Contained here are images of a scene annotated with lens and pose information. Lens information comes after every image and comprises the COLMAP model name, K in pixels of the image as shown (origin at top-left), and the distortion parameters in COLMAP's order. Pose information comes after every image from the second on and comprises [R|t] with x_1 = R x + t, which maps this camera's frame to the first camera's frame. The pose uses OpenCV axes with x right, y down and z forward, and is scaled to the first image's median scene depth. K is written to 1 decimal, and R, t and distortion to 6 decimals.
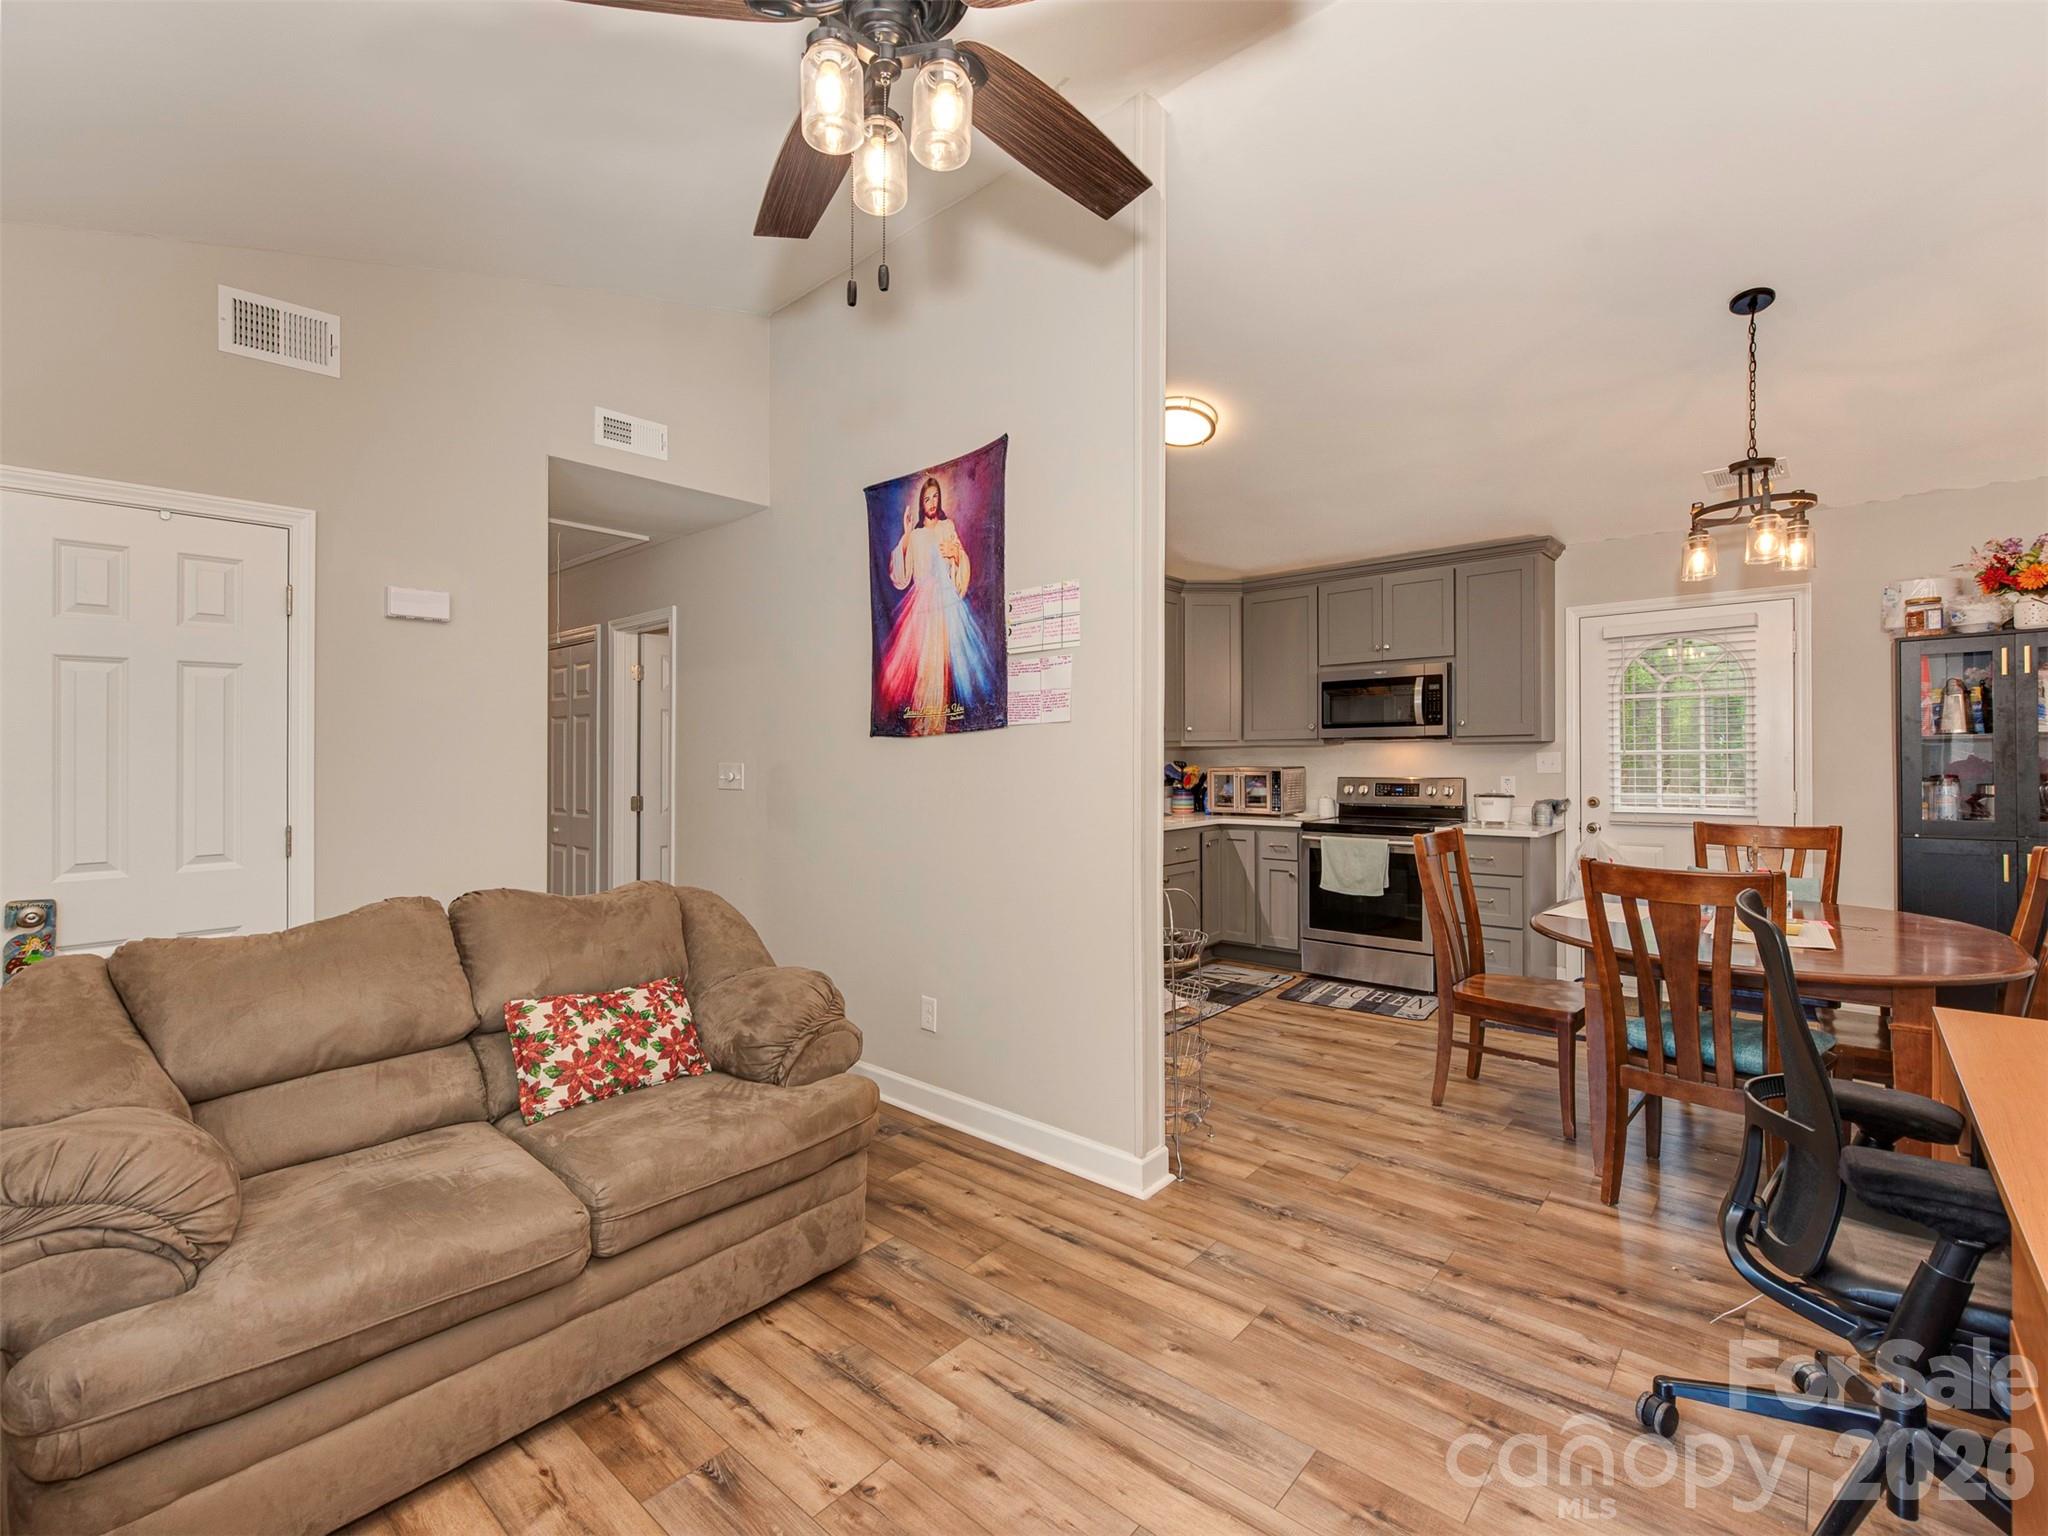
lens RADIAL K [[920.9, 0, 1020.1], [0, 920.9, 764.1], [0, 0, 1]] dist [0.007688, -0.003636]
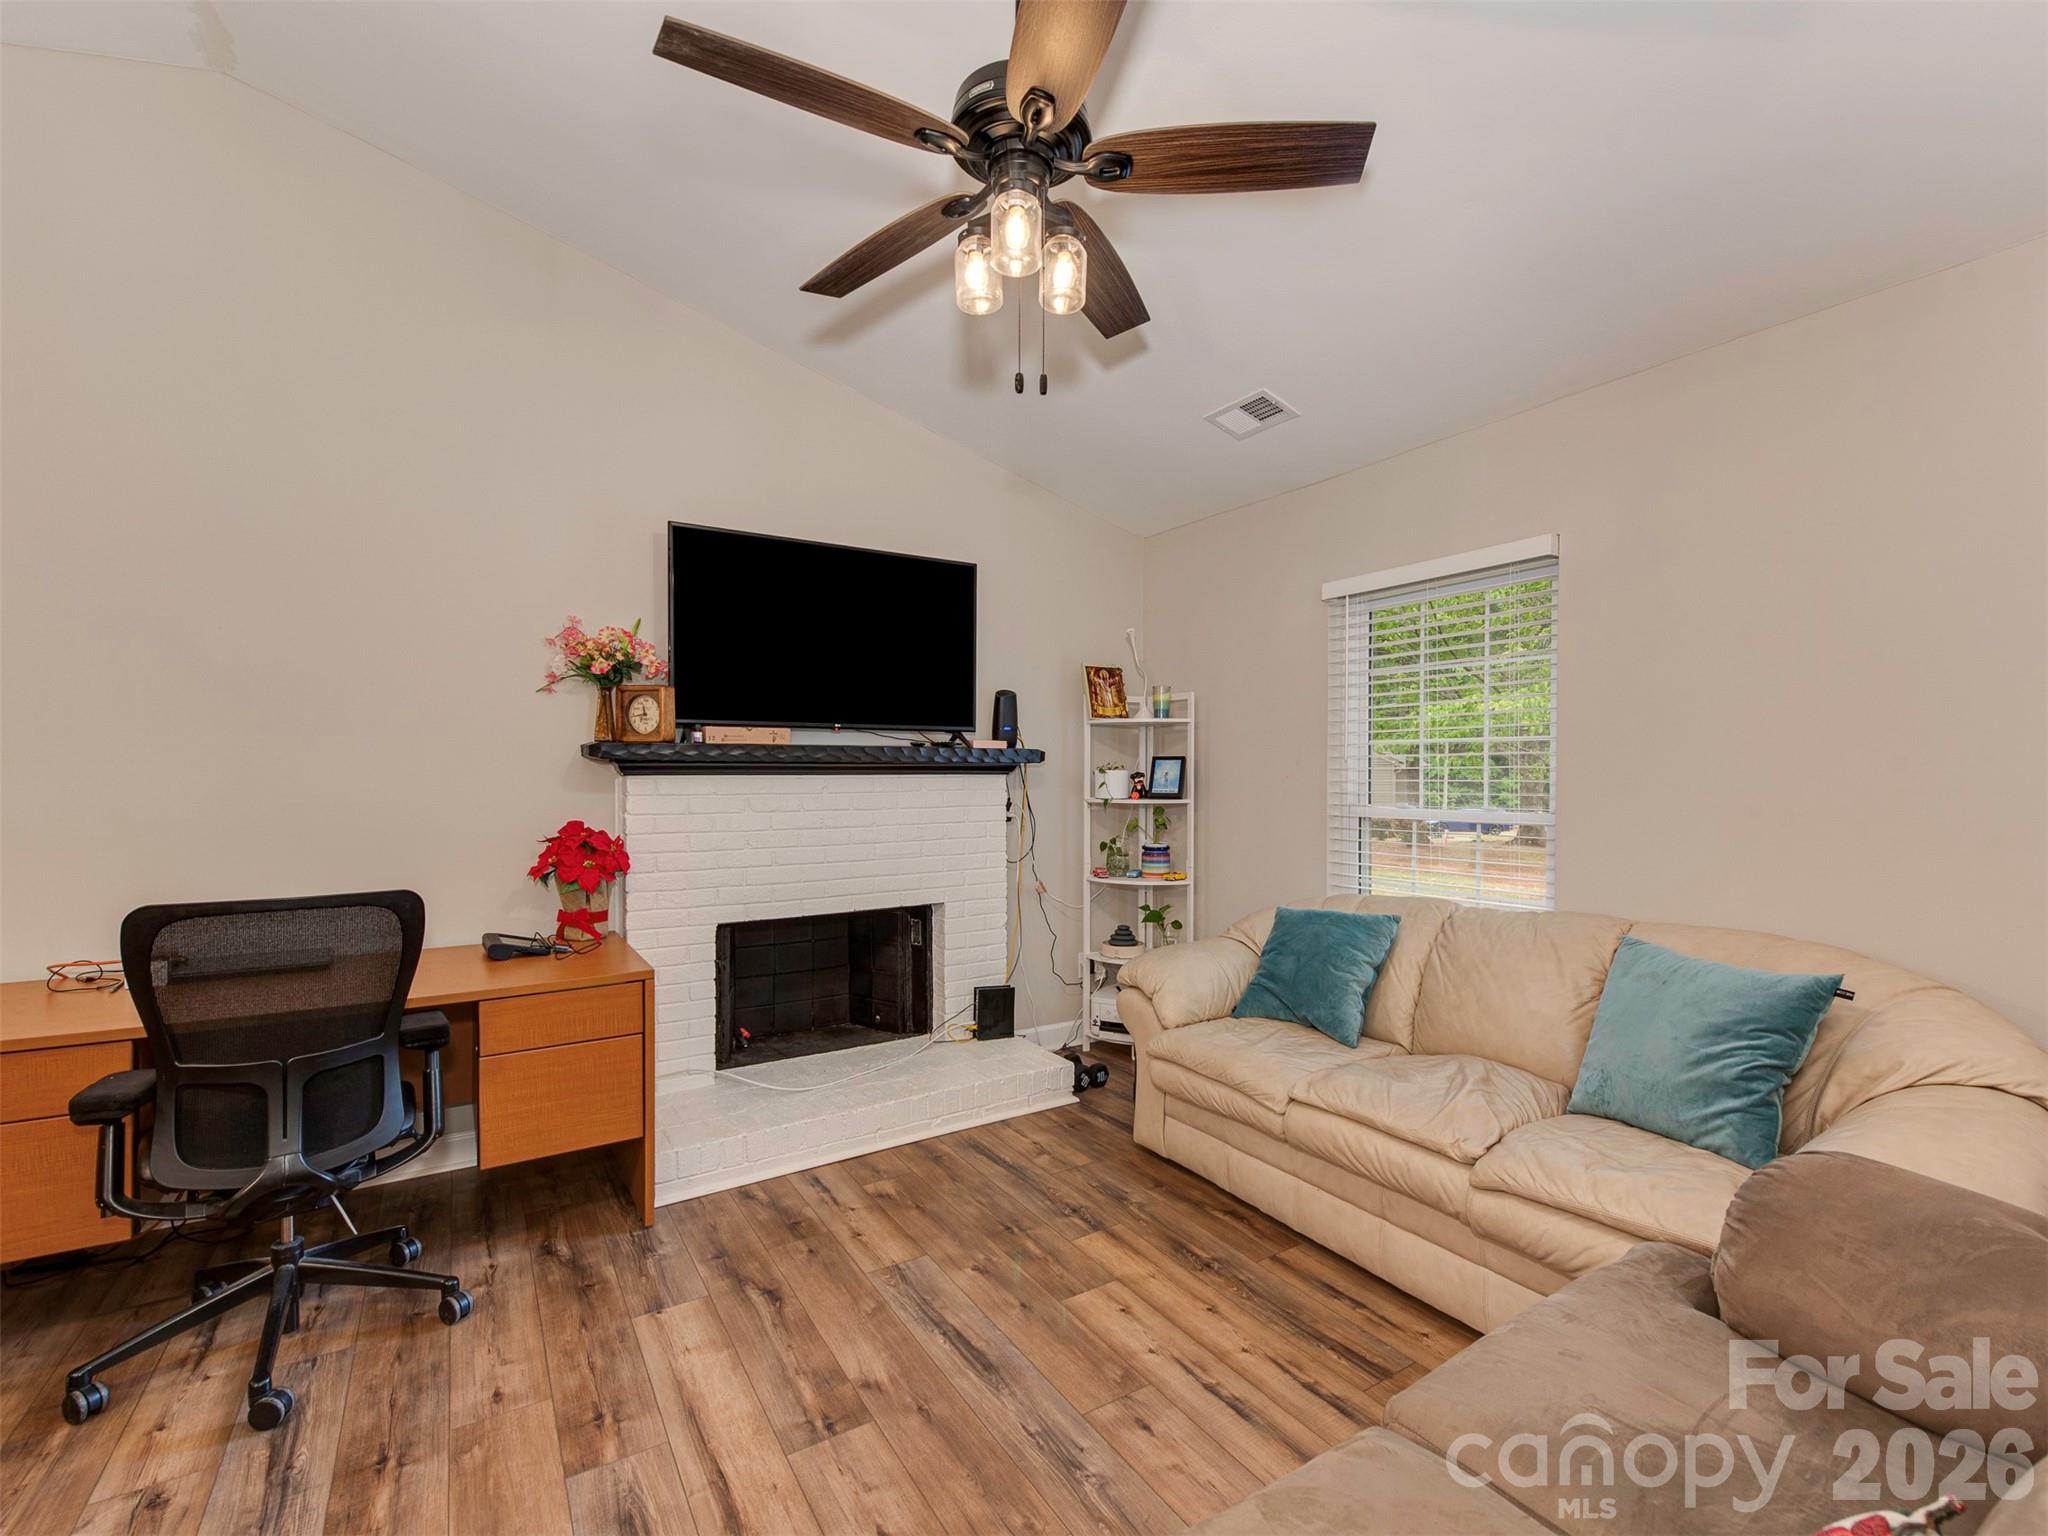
lens RADIAL K [[920.9, 0, 1061.5], [0, 920.9, 788.2], [0, 0, 1]] dist [0.007688, -0.003636]
pose [[-0.965921, 0.003142, 0.258819, -0.245864], [0.011230, 0.999493, 0.029780, -0.003746], [-0.258594, 0.031672, -0.965467, 1.003103]]
